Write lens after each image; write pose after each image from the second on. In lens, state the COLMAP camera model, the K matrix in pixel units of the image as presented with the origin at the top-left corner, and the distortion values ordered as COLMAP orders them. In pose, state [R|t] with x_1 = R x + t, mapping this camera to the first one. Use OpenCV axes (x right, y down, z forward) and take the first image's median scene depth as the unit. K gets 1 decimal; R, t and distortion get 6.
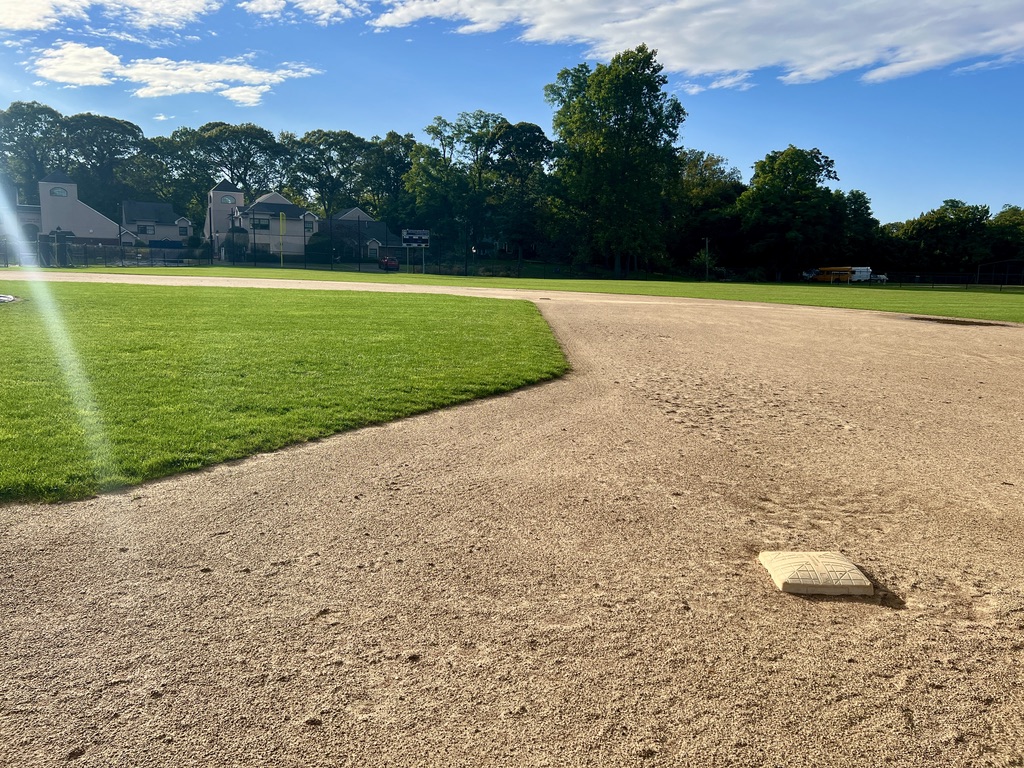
lens RADIAL K [[772.2, 0, 512.0], [0, 772.2, 384.0], [0, 0, 1]] dist [0.068869, -0.091594]
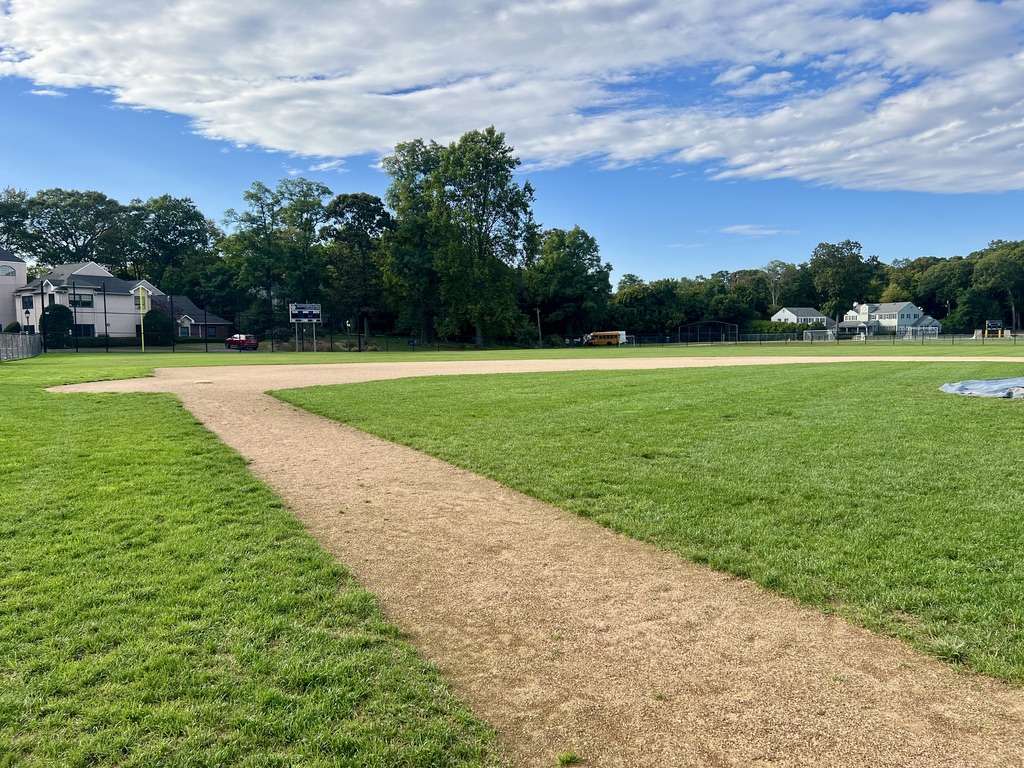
lens RADIAL K [[754.3, 0, 512.0], [0, 754.3, 384.0], [0, 0, 1]] dist [-0.006805, -0.002735]
pose [[0.880165, -0.064679, 0.470241, -0.301490], [0.105402, 0.992572, -0.060761, -0.027306], [-0.462818, 0.103045, 0.880444, 0.125949]]
